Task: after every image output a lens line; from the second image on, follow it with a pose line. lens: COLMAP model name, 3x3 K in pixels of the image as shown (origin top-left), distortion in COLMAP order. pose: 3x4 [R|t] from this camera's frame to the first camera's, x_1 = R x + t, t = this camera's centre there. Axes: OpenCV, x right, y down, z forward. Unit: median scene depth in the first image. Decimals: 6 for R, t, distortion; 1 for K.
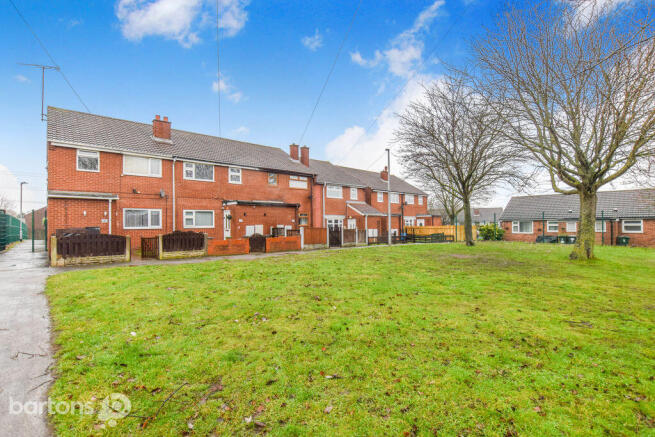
lens RADIAL K [[314.6, 0, 329.1], [0, 314.6, 220.3], [0, 0, 1]] dist [0.000019, 0.000019]
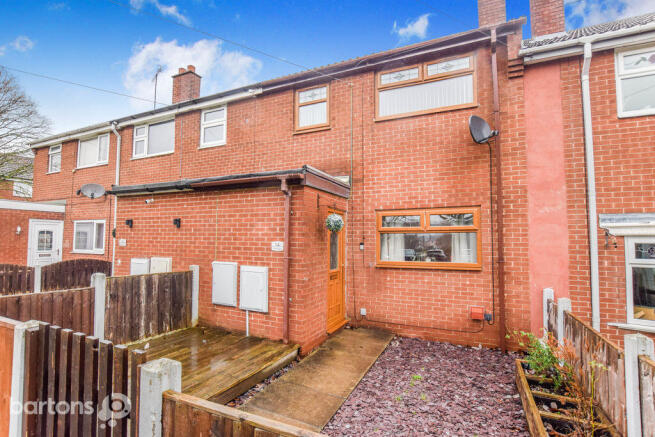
lens RADIAL K [[314.6, 0, 328.2], [0, 314.6, 220.8], [0, 0, 1]] dist [0.000019, 0.000019]
pose [[0.400629, -0.041536, -0.915299, 0.116472], [0.001032, 0.998992, -0.044883, -0.006897], [0.916240, 0.017037, 0.400268, 1.019750]]
